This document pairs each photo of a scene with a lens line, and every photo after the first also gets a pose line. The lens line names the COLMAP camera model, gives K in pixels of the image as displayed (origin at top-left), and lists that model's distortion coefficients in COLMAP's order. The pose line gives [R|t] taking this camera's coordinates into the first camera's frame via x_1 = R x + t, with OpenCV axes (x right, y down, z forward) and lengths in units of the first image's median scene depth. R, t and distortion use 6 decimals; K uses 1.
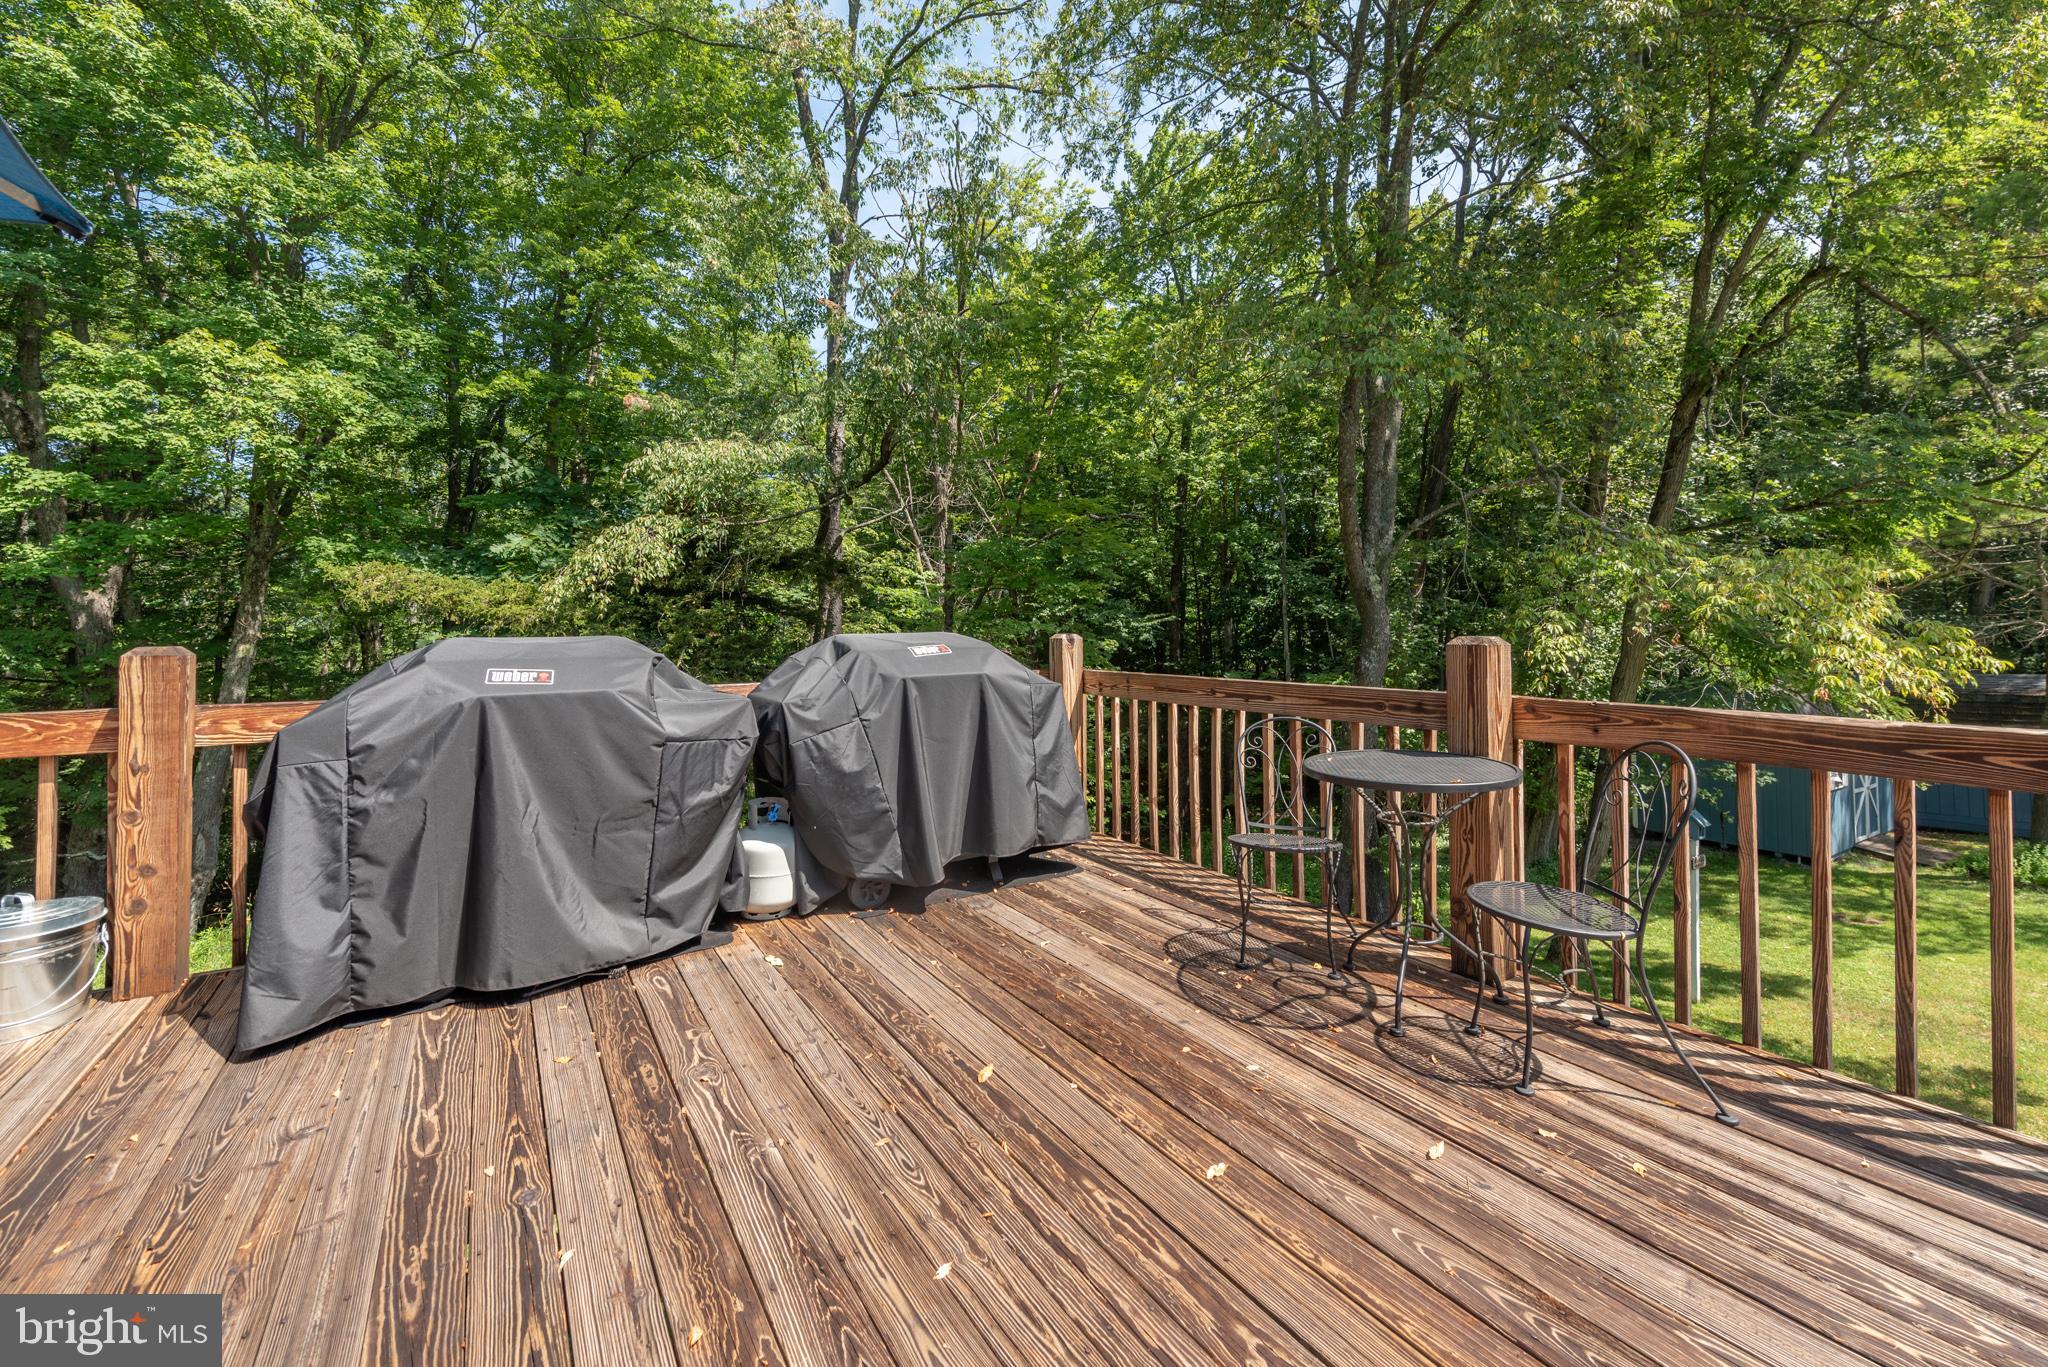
lens RADIAL K [[844.2, 0, 1027.8], [0, 844.2, 619.6], [0, 0, 1]] dist [0.008973, -0.002220]
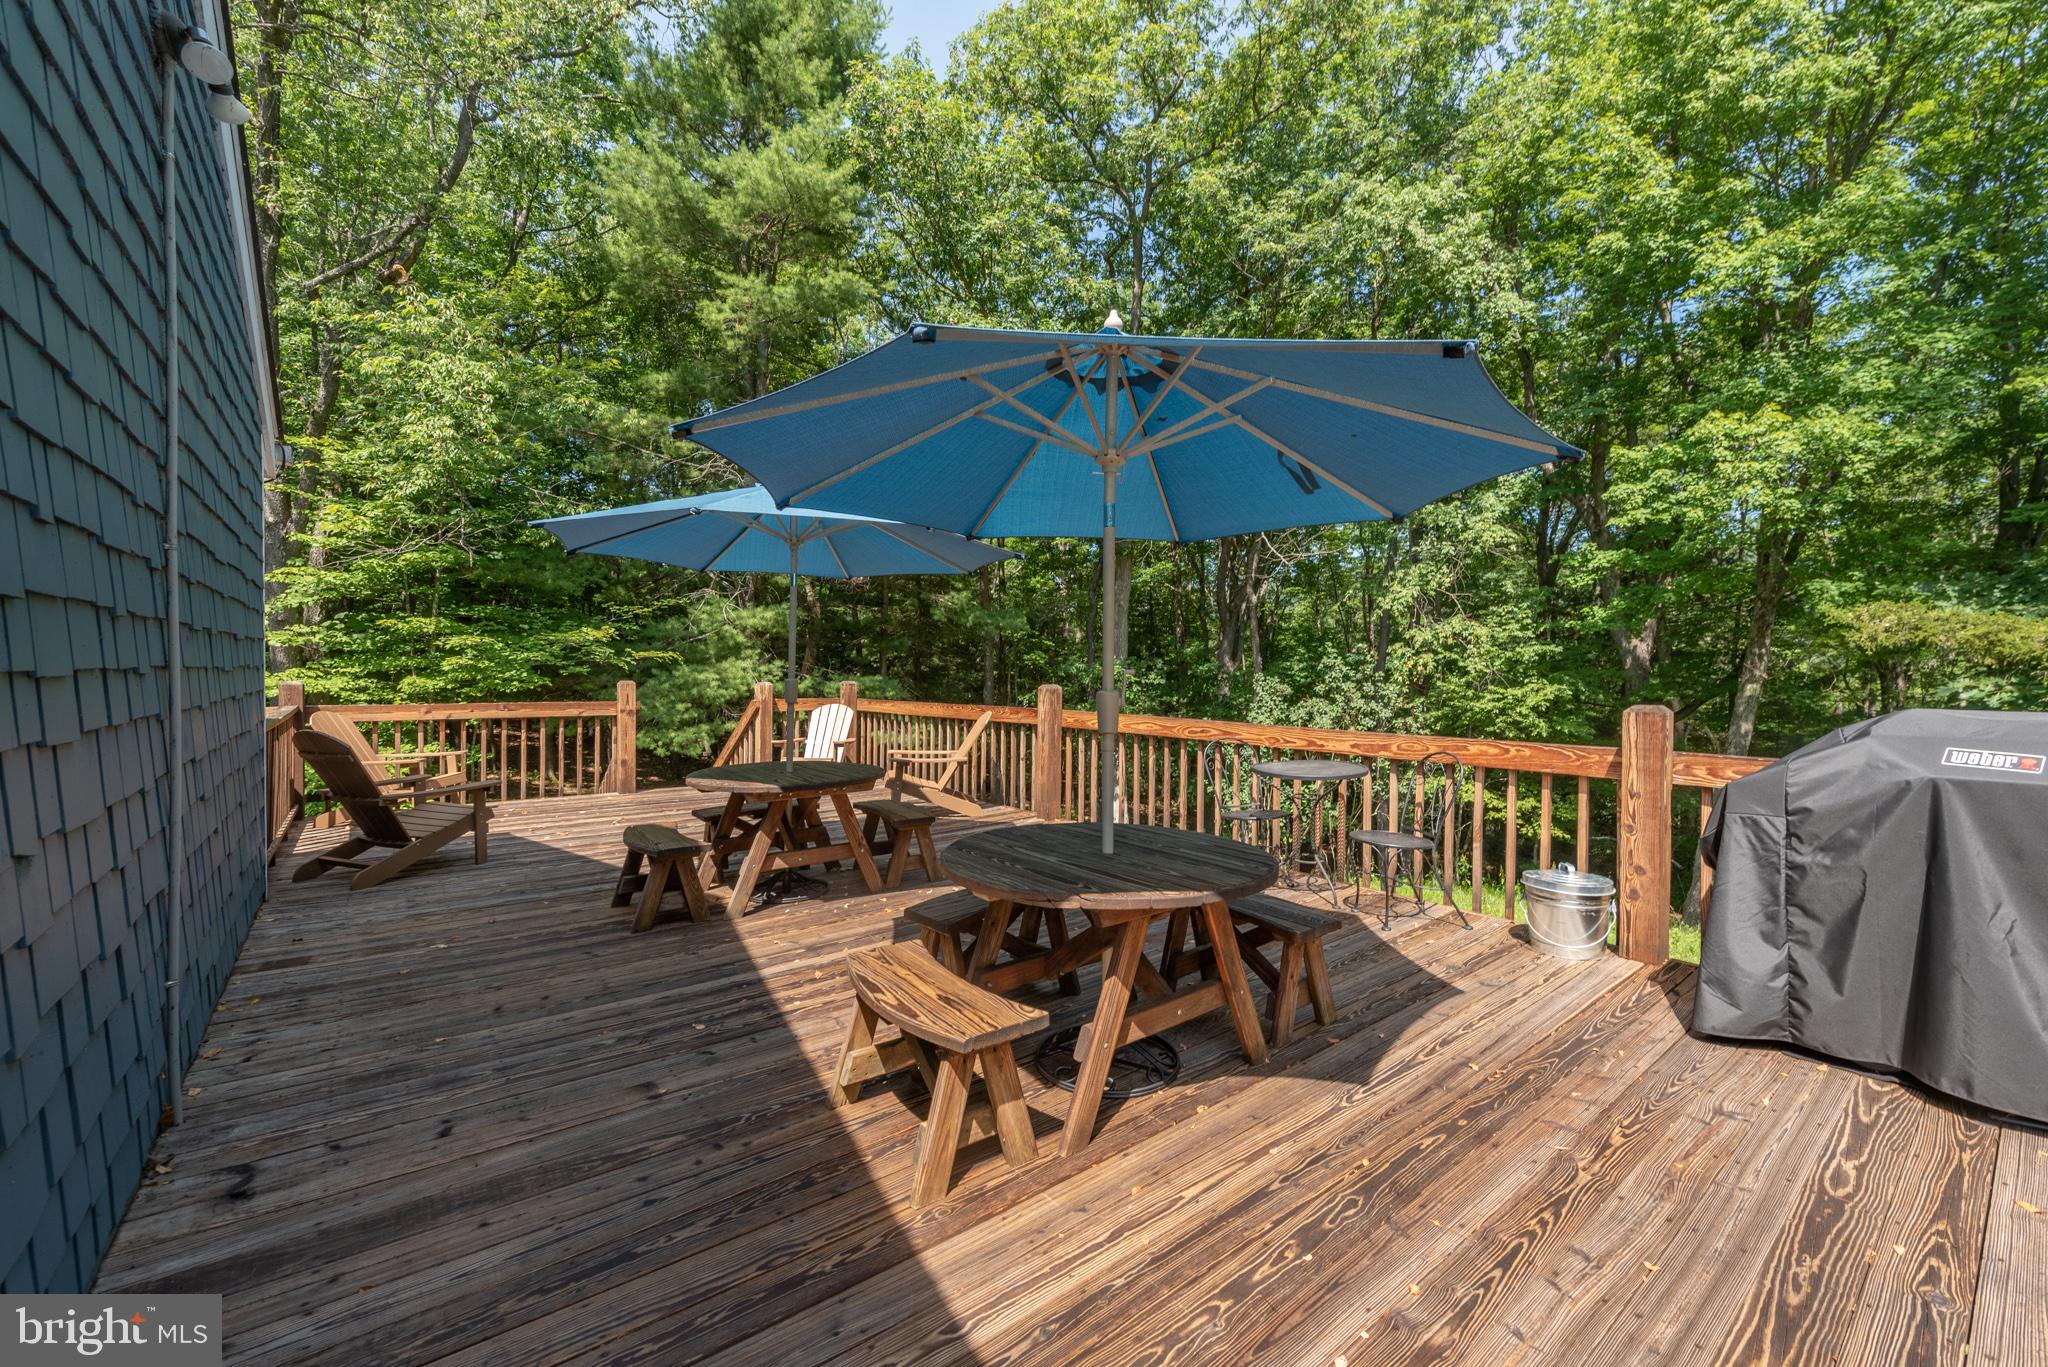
lens RADIAL K [[844.2, 0, 1017.3], [0, 844.2, 673.4], [0, 0, 1]] dist [0.008973, -0.002220]
pose [[0.092507, 0.025061, -0.995397, 0.162047], [0.011025, 0.999596, 0.026191, -0.049467], [0.995651, -0.013397, 0.092193, -0.084663]]
